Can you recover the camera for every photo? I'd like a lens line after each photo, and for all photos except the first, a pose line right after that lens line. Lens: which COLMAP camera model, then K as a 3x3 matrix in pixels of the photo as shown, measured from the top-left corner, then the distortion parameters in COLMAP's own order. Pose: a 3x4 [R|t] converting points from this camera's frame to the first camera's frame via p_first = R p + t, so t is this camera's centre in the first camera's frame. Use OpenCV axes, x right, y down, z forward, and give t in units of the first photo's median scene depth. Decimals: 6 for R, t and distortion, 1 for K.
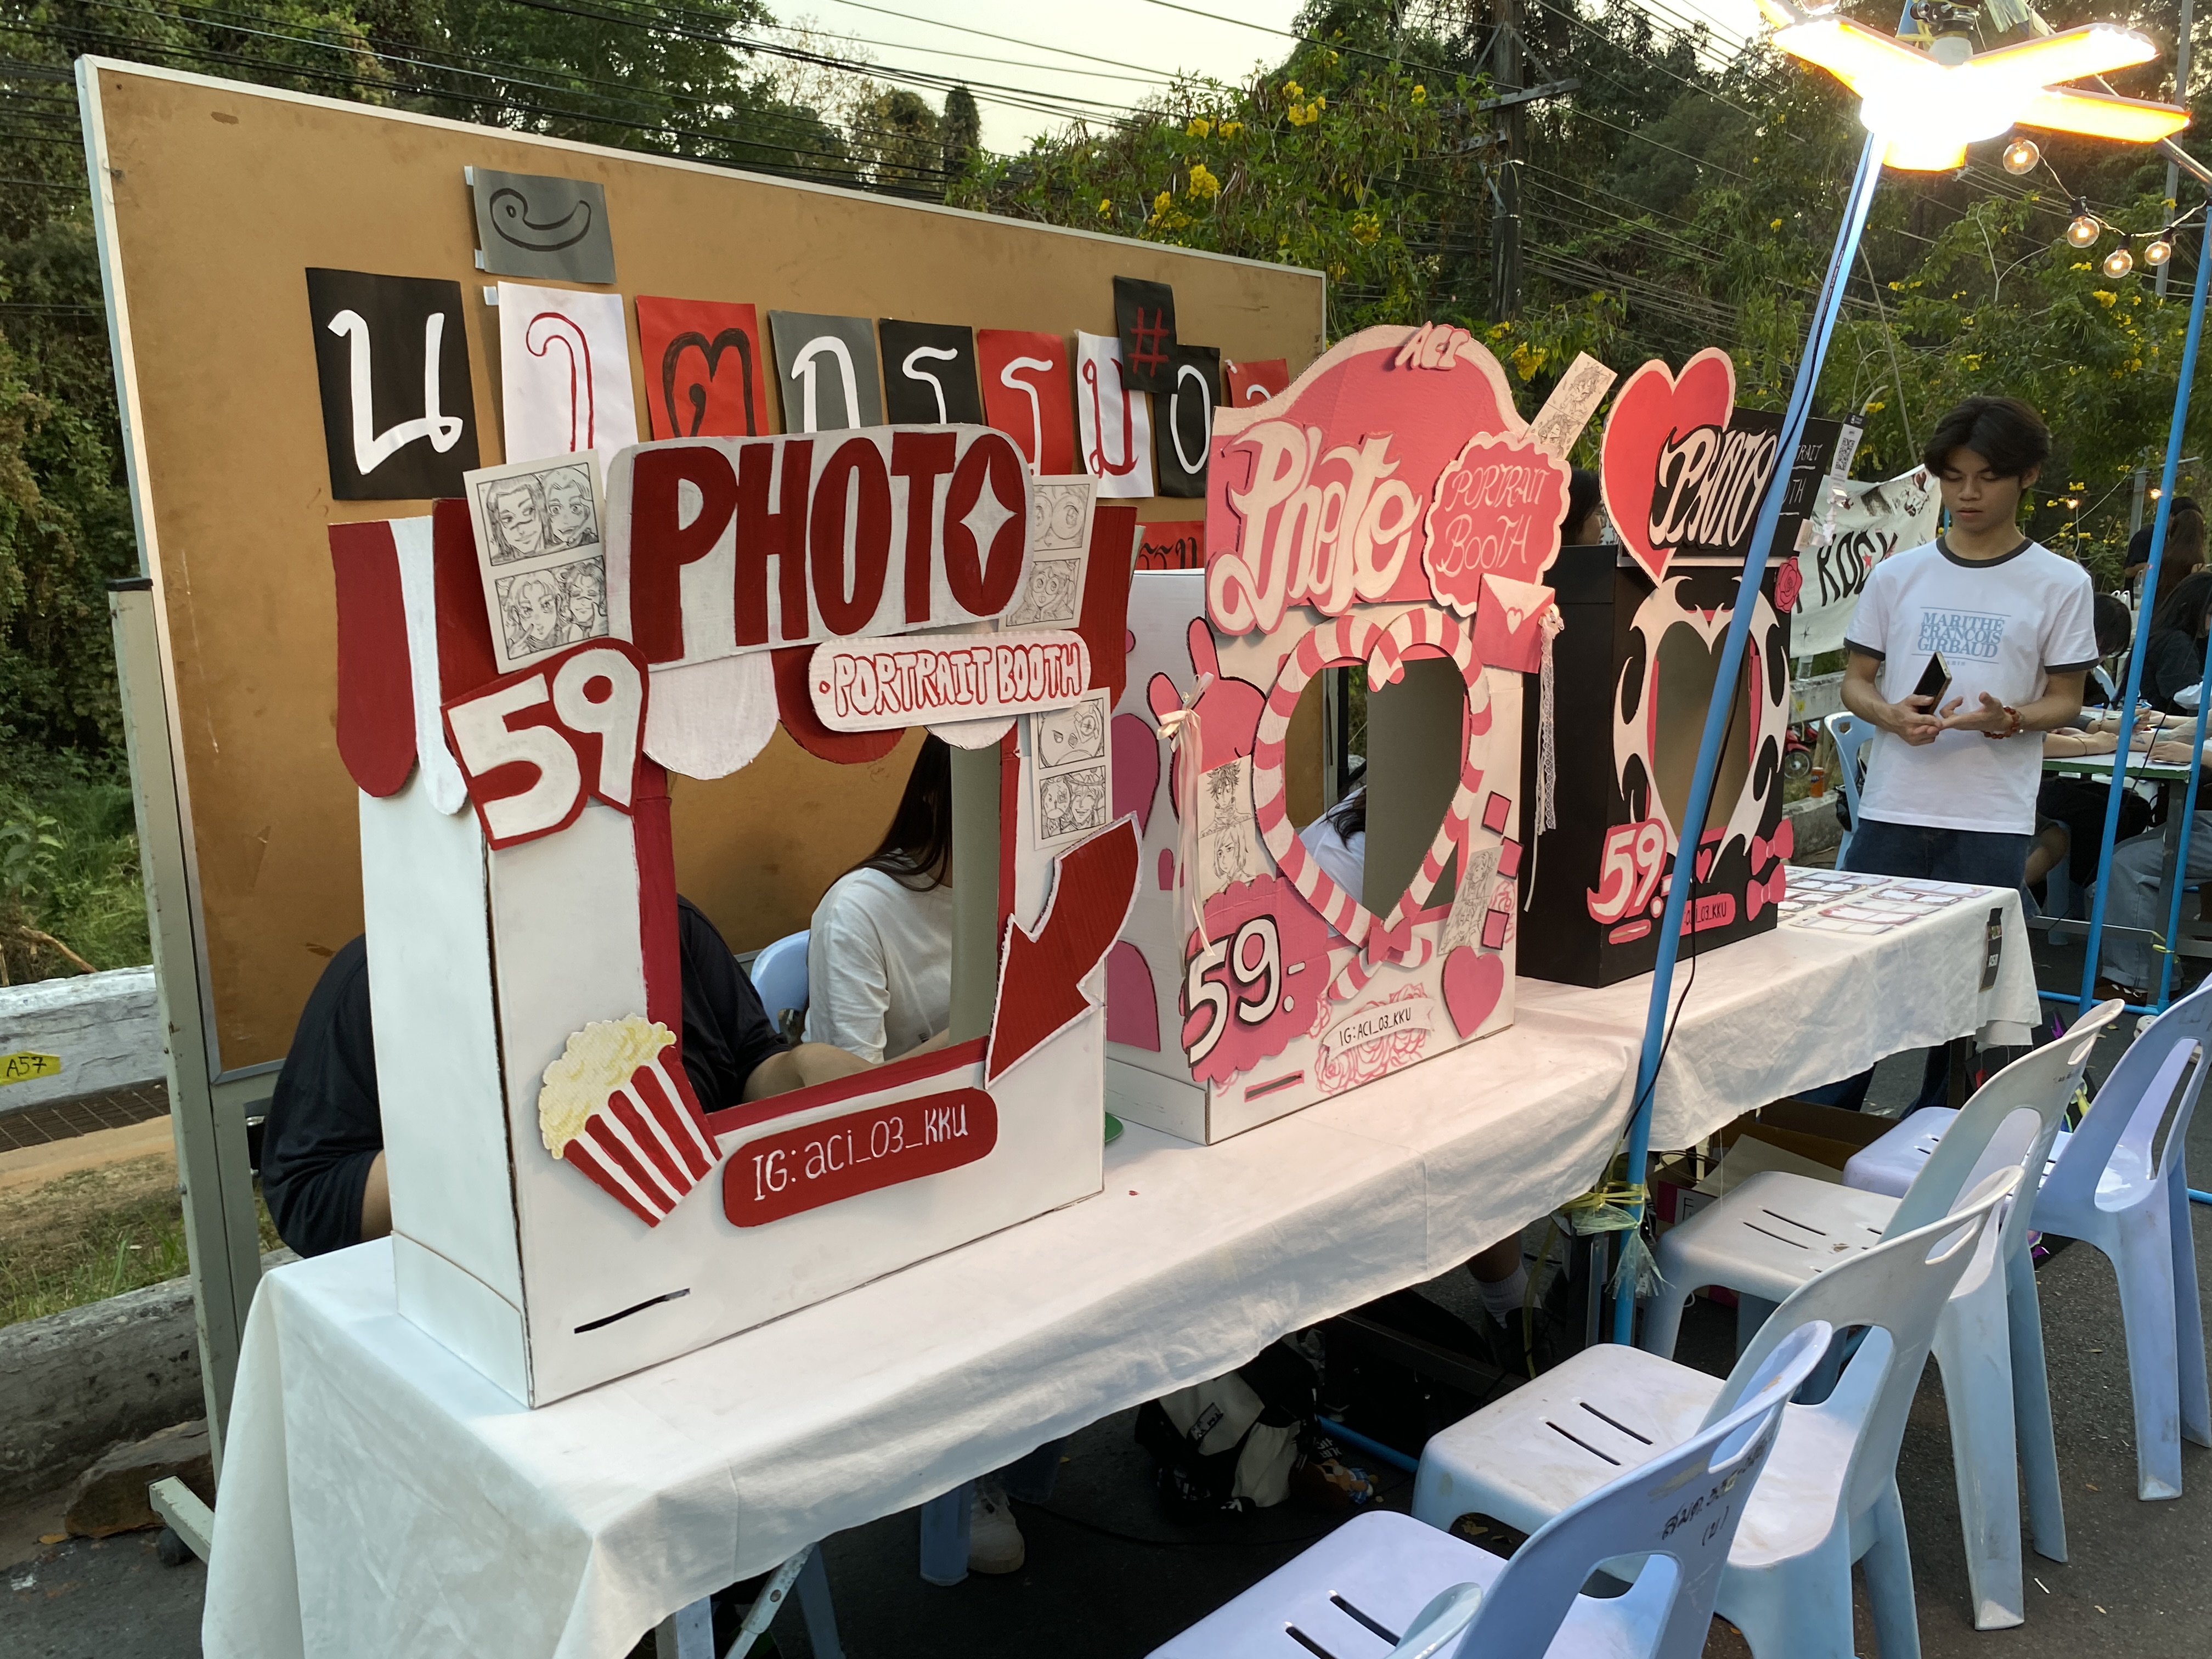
lens RADIAL K [[1683.9, 0, 1085.9], [0, 1683.9, 845.1], [0, 0, 1]] dist [0.011114, -0.022810]
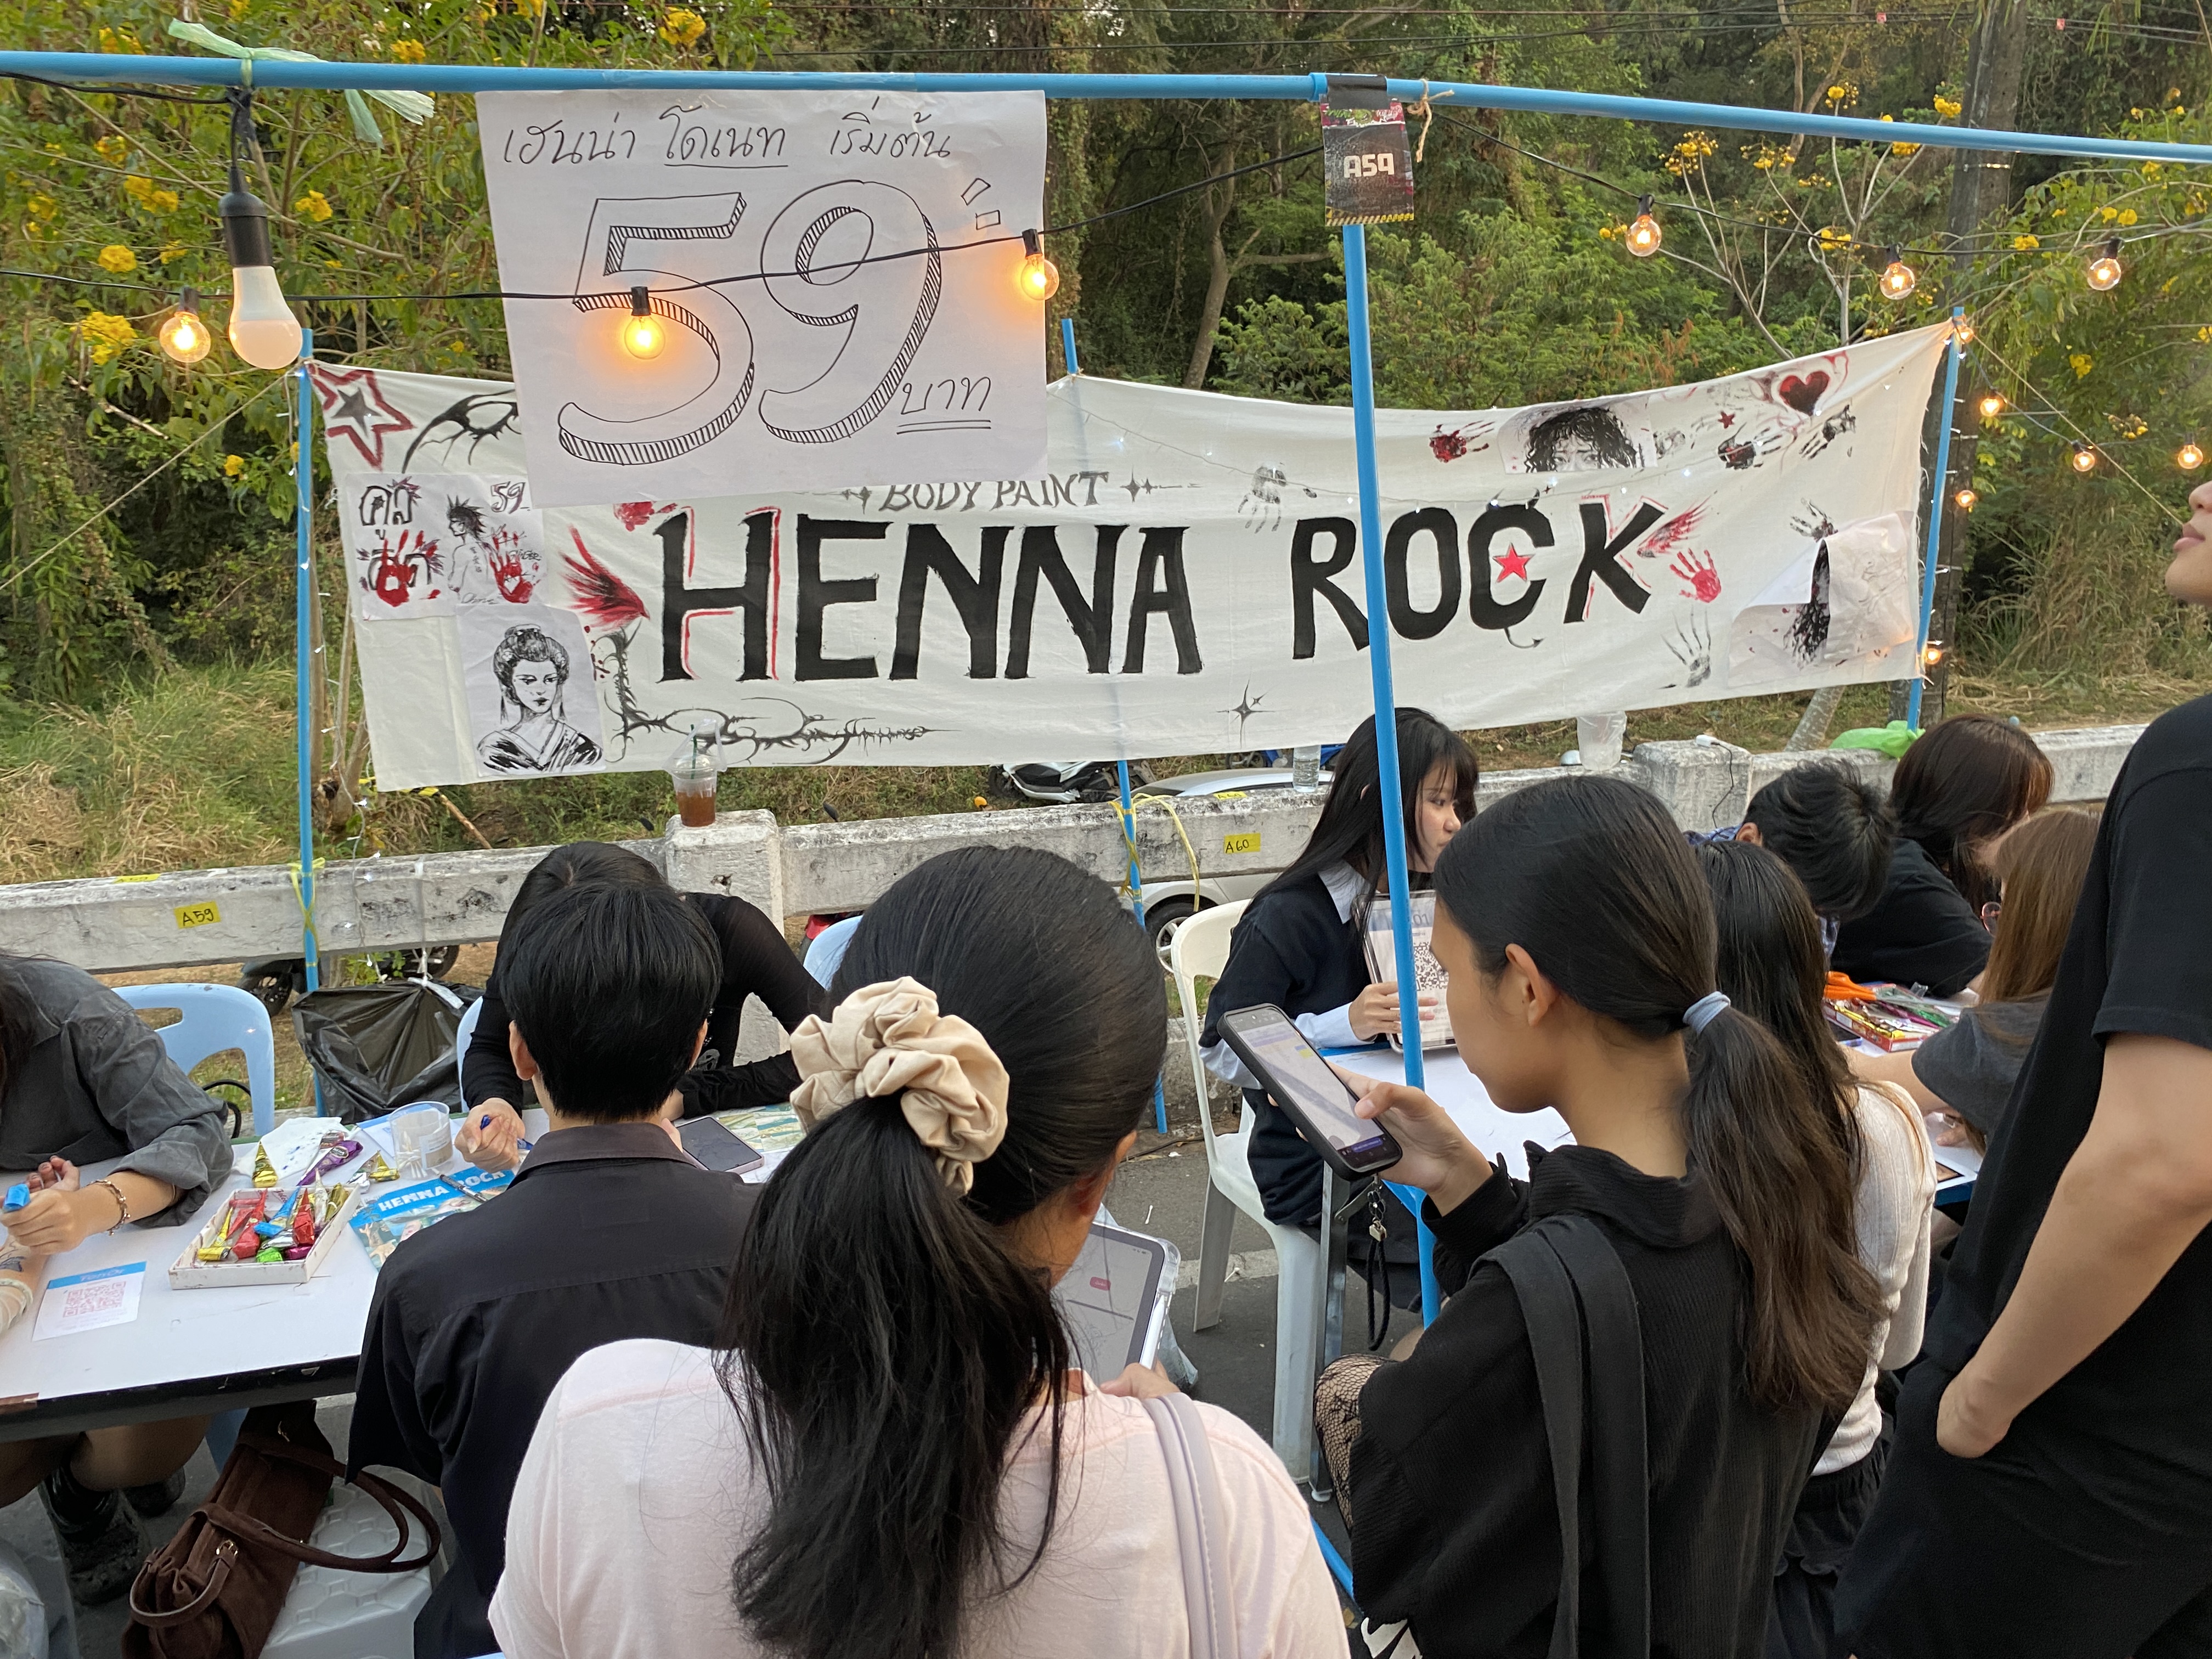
lens RADIAL K [[1683.9, 0, 1101.8], [0, 1683.9, 826.9], [0, 0, 1]] dist [0.011114, -0.022810]
pose [[0.840753, 0.161902, -0.516644, 0.599329], [-0.101970, 0.984517, 0.142580, -0.143874], [0.531729, -0.067193, 0.844245, 0.487546]]
